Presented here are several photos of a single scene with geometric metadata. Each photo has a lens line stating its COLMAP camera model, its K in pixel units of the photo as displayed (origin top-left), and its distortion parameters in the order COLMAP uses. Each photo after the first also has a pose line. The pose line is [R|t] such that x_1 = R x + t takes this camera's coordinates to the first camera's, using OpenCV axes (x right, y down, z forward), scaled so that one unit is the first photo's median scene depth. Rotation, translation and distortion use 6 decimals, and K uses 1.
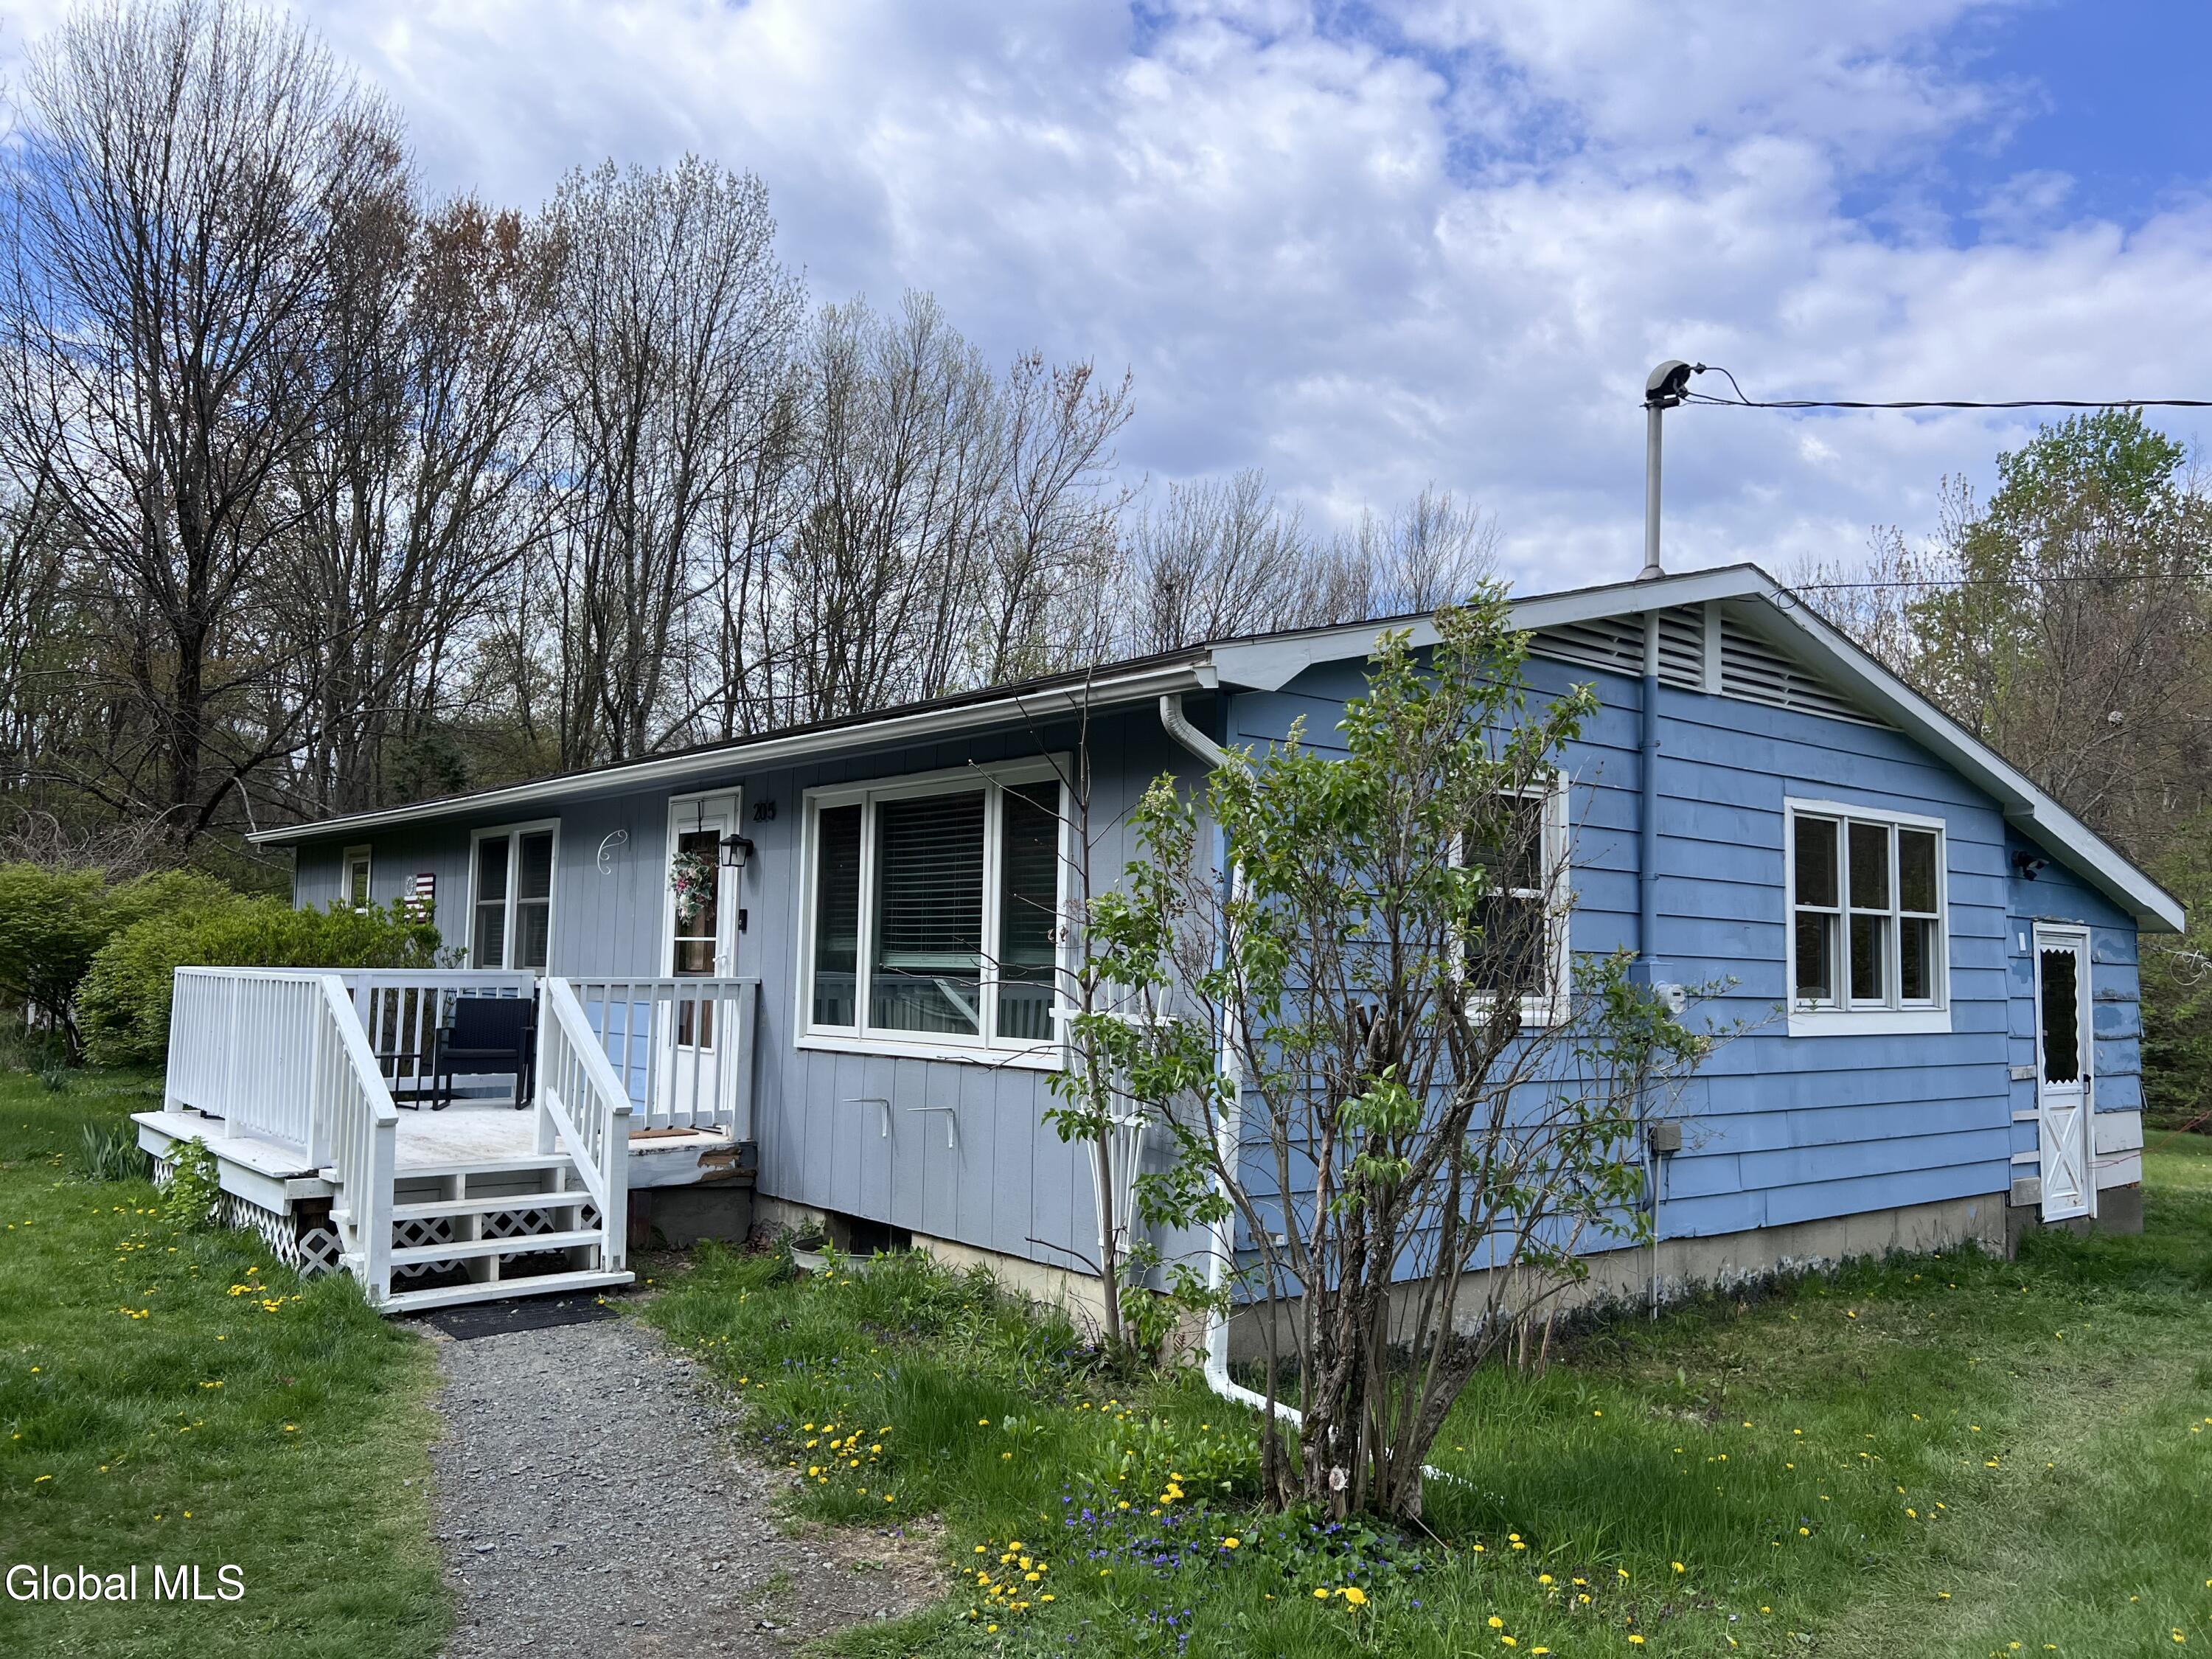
lens RADIAL K [[1641.3, 0, 1106.0], [0, 1641.3, 829.5], [0, 0, 1]] dist [0.096265, -0.107538]
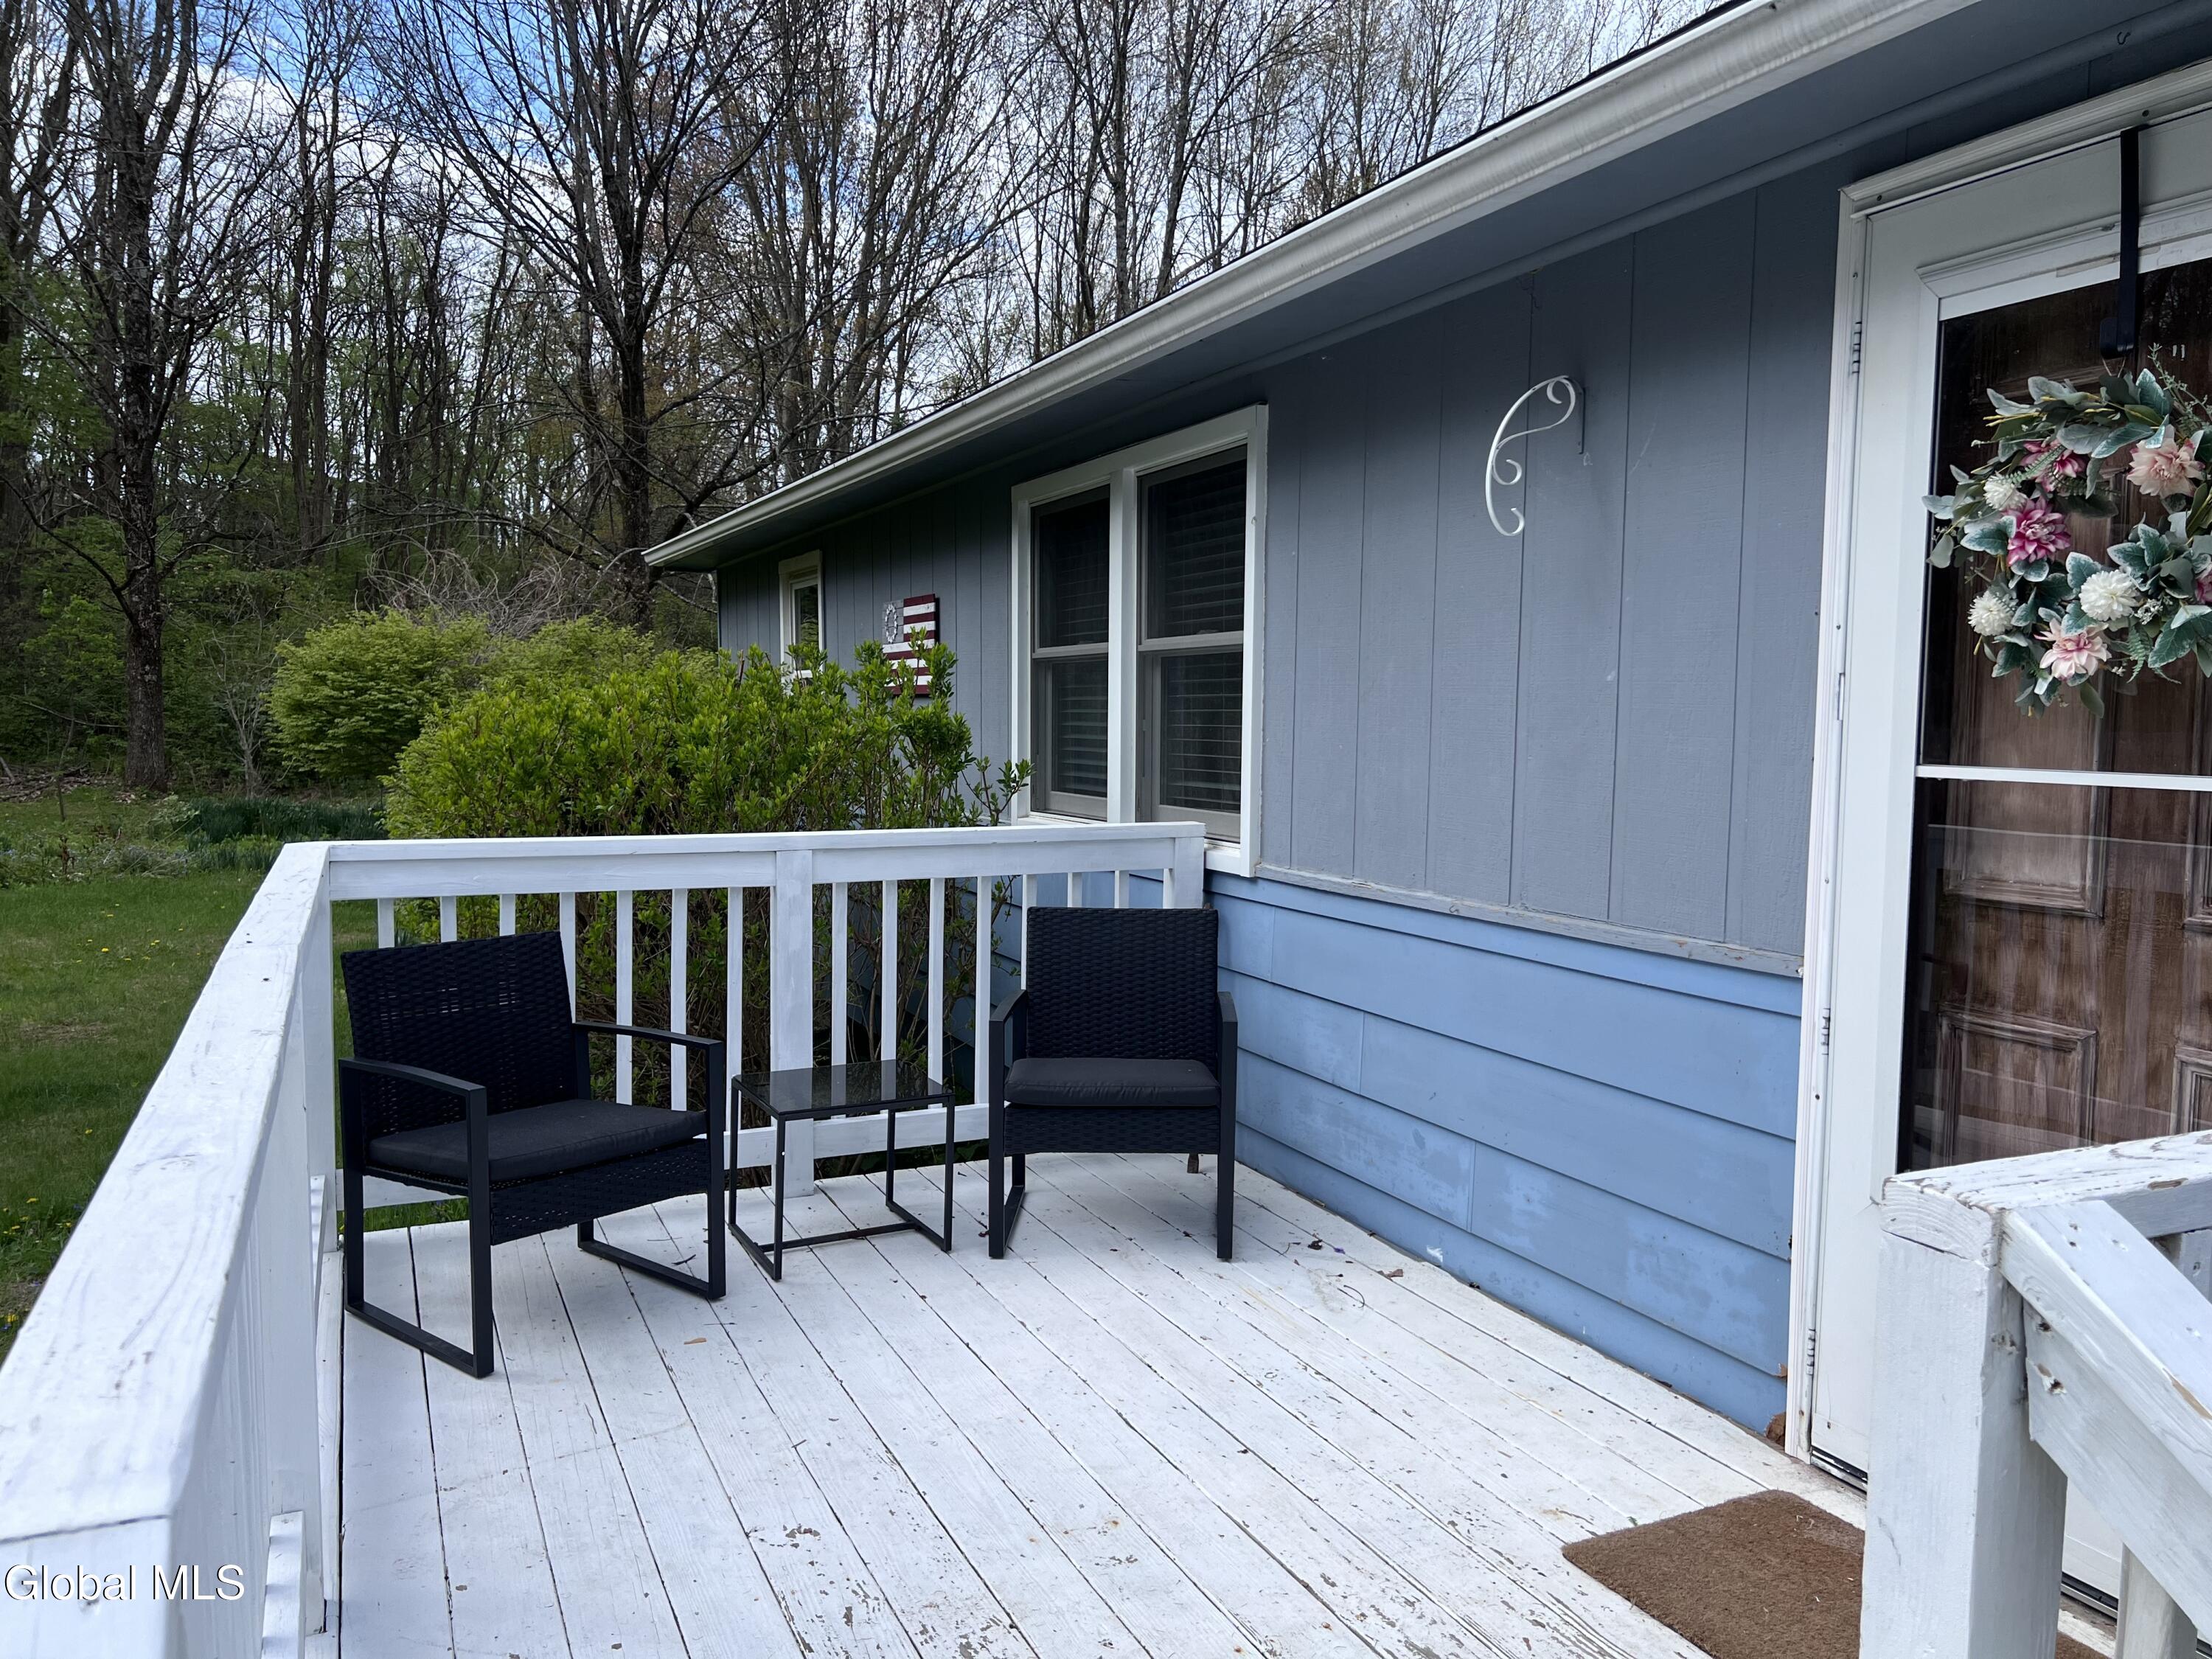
lens RADIAL K [[1641.3, 0, 1106.0], [0, 1641.3, 829.5], [0, 0, 1]] dist [0.096265, -0.107538]
pose [[0.964905, 0.006743, -0.262512, -0.205721], [0.032494, 0.988921, 0.144841, 0.023500], [0.260581, -0.148288, 0.953996, 0.487866]]
